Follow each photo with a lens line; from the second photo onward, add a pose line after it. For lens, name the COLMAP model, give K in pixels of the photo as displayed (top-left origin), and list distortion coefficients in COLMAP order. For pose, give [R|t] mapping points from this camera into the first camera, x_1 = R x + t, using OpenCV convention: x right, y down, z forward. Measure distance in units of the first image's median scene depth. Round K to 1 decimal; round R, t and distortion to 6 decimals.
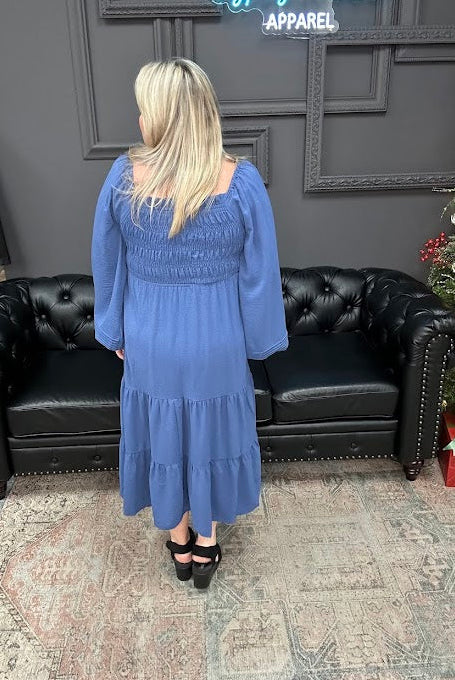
lens RADIAL K [[598.9, 0, 216.0], [0, 598.9, 336.5], [0, 0, 1]] dist [0.113601, -0.187265]
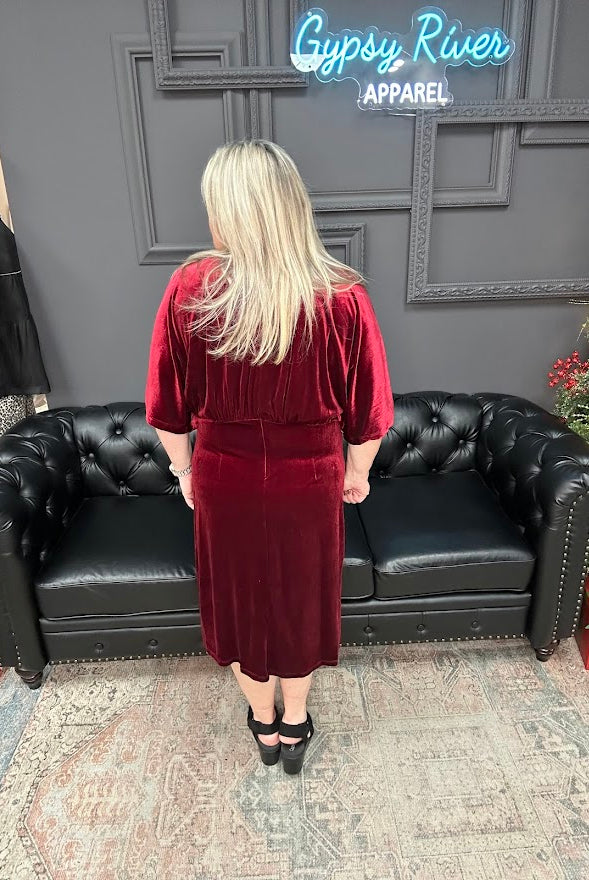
lens RADIAL K [[606.9, 0, 295.9], [0, 606.9, 435.3], [0, 0, 1]] dist [0.067299, -0.098536]
pose [[0.999996, -0.002914, 0.000584, -0.007942], [0.002909, 0.999965, 0.007875, -0.074146], [-0.000607, -0.007873, 0.999969, 0.188814]]
